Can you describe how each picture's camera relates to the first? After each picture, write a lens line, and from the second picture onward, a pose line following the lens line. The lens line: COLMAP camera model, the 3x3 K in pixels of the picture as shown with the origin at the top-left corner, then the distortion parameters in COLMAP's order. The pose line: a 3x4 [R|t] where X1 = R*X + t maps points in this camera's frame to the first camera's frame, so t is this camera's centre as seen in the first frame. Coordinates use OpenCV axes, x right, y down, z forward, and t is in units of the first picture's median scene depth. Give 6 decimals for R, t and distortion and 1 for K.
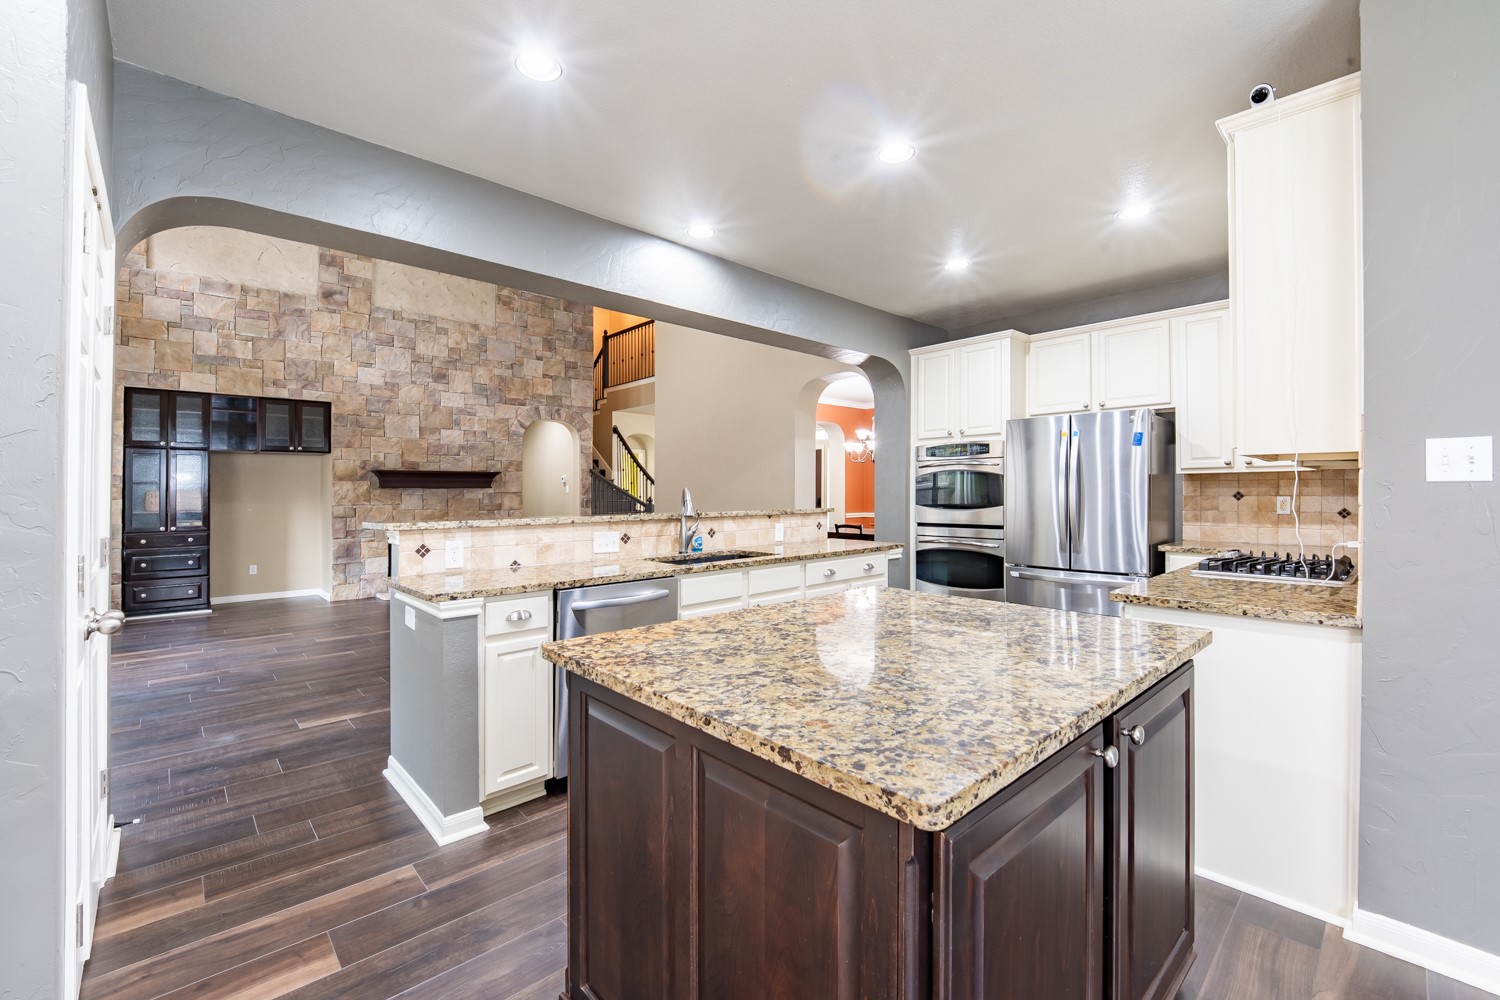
lens RADIAL K [[628.6, 0, 748.5], [0, 628.6, 481.4], [0, 0, 1]] dist [-0.014106, -0.000755]
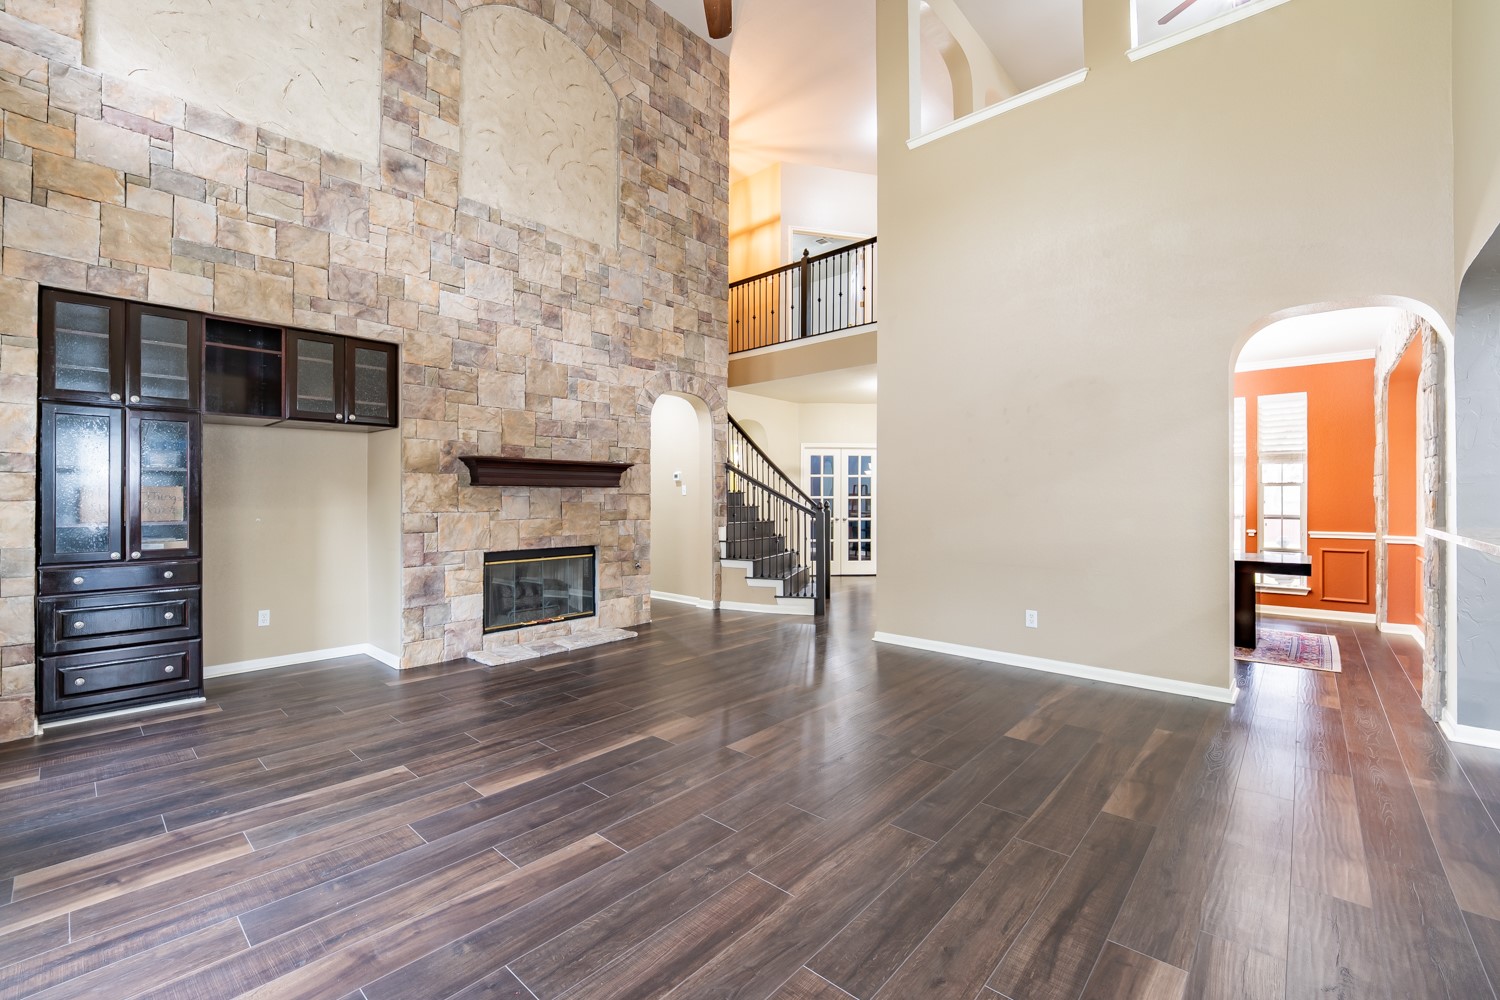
lens RADIAL K [[622.2, 0, 740.4], [0, 622.2, 496.8], [0, 0, 1]] dist [-0.017394, -0.000064]
pose [[0.996407, 0.007815, 0.084332, -0.385243], [-0.009425, 0.999781, 0.018706, 0.008206], [-0.084168, -0.019433, 0.996262, 0.365194]]
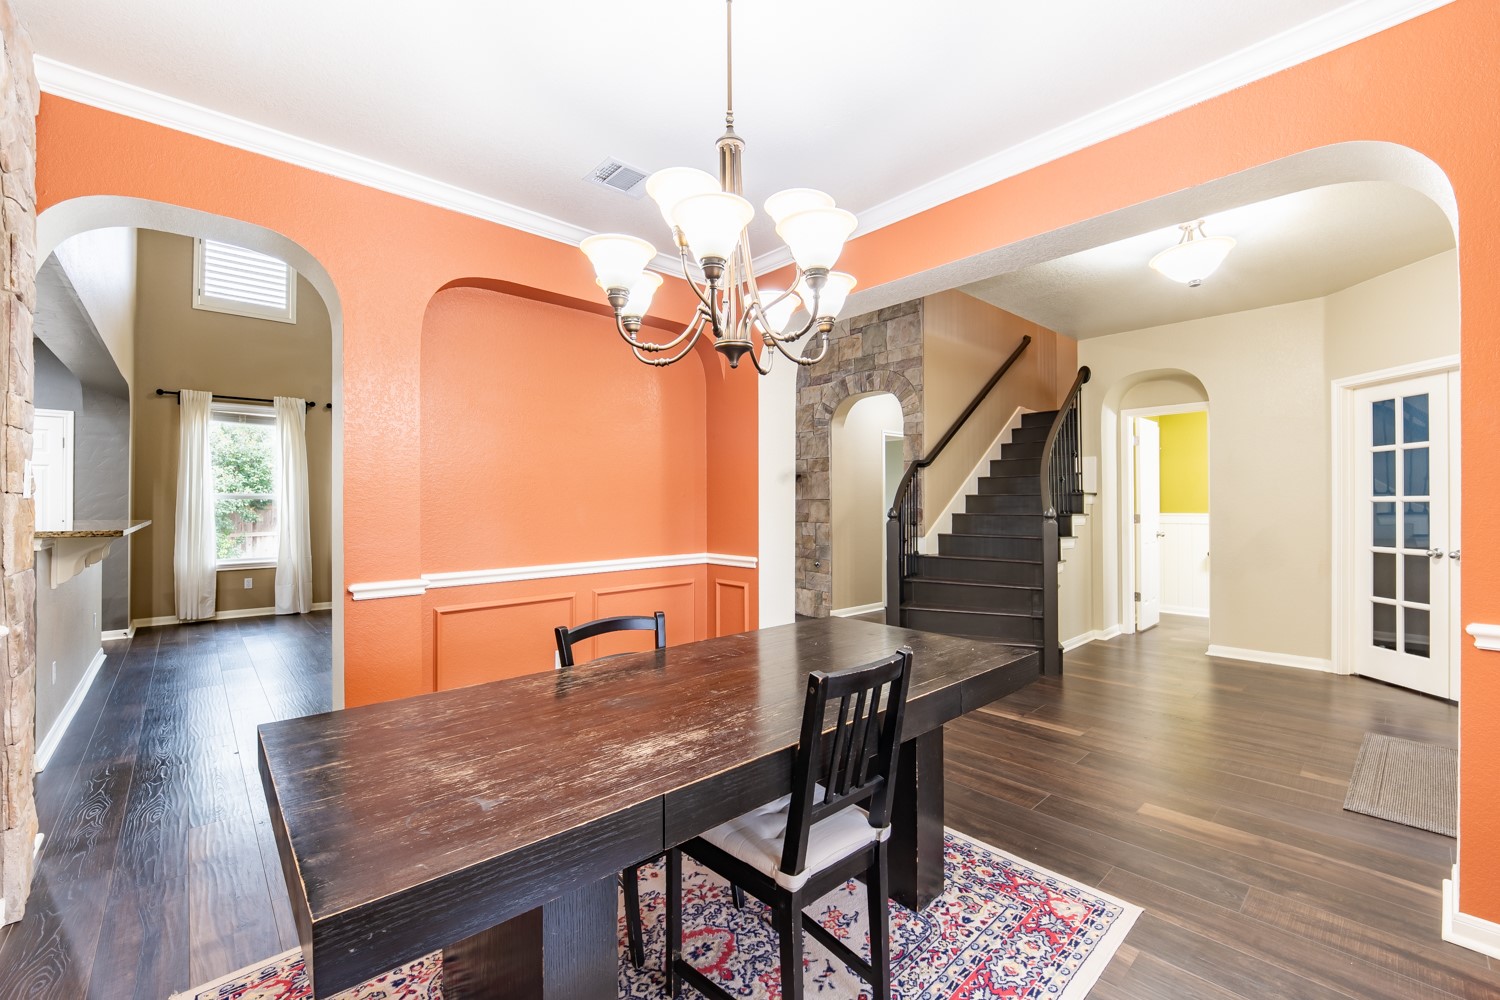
lens RADIAL K [[608.9, 0, 750.0], [0, 608.9, 500.0], [0, 0, 1]] dist [-0.026223, -0.000222]
pose [[-0.010735, -0.001999, -0.999940, 0.429553], [0.025343, 0.999676, -0.002270, 0.020291], [0.999621, -0.025365, -0.010681, 1.104171]]
